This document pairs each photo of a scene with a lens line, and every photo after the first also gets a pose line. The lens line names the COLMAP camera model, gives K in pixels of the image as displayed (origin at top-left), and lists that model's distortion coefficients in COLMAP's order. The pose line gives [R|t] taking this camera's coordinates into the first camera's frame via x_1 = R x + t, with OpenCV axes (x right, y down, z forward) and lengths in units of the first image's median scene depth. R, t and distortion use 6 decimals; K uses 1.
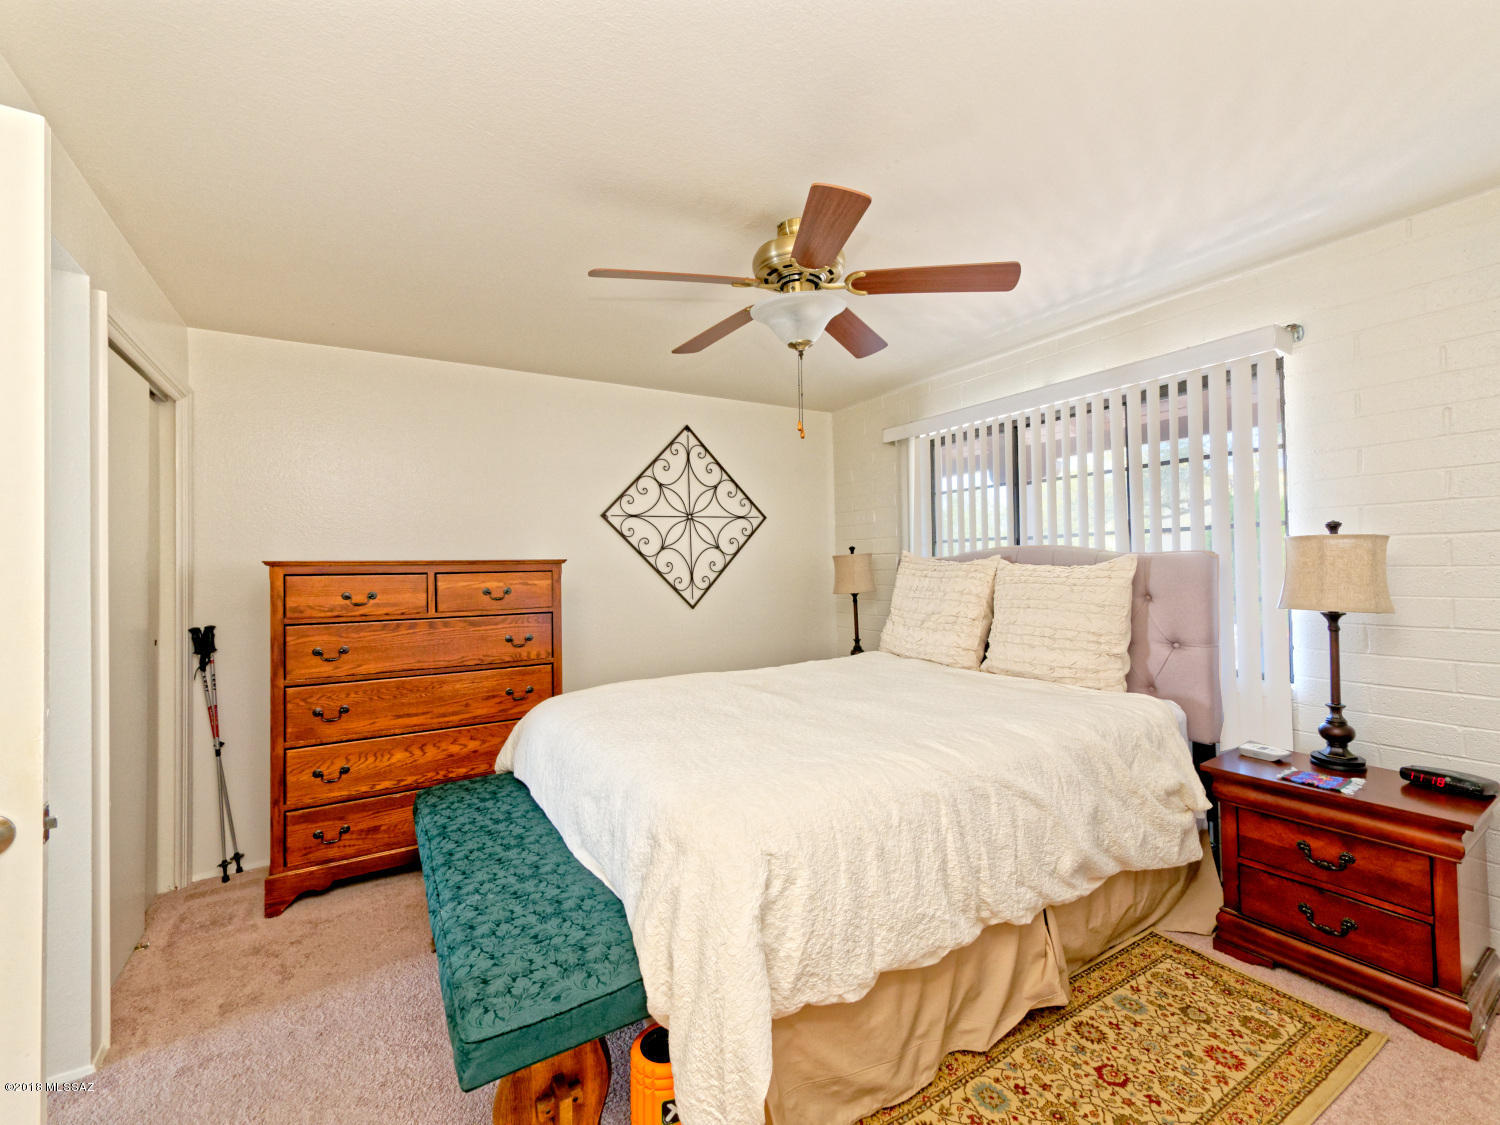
lens RADIAL K [[638.9, 0, 782.9], [0, 638.9, 562.9], [0, 0, 1]] dist [0.001627, 0.000089]
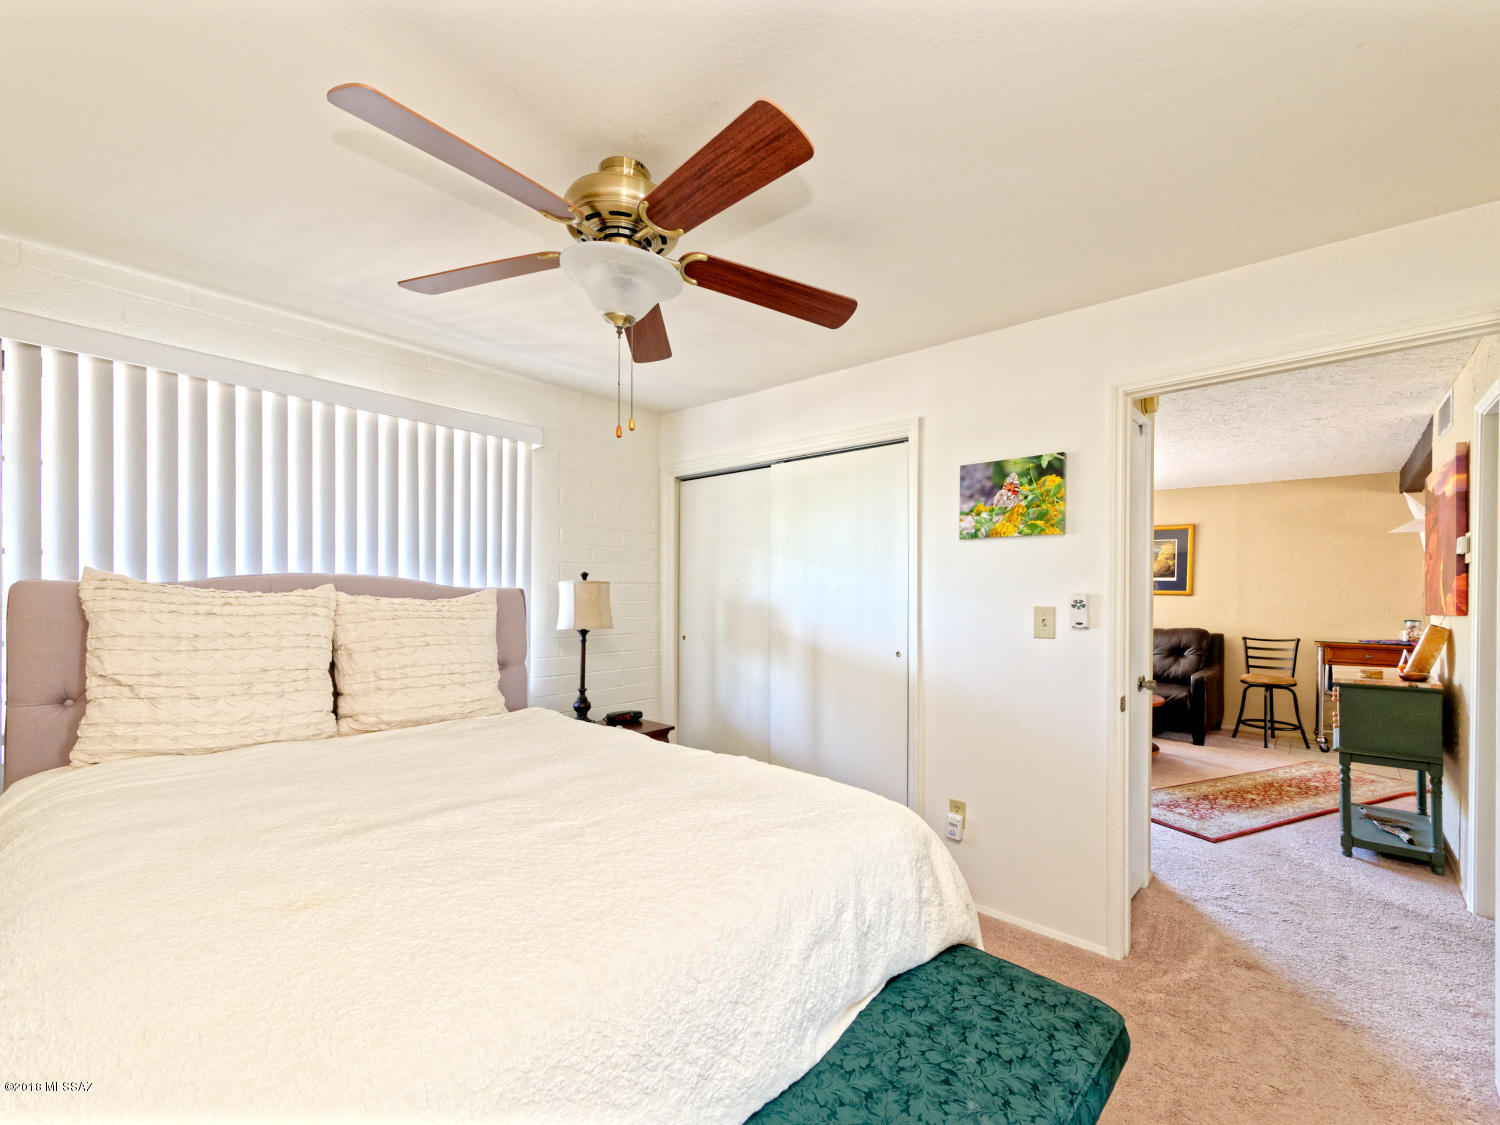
lens RADIAL K [[620.8, 0, 750.4], [0, 620.8, 594.7], [0, 0, 1]] dist [-0.000590, -0.000053]
pose [[-0.236159, 0.017781, 0.971552, -0.723562], [-0.005539, 0.999792, -0.019644, 0.017891], [-0.971699, -0.010021, -0.236012, 0.973831]]
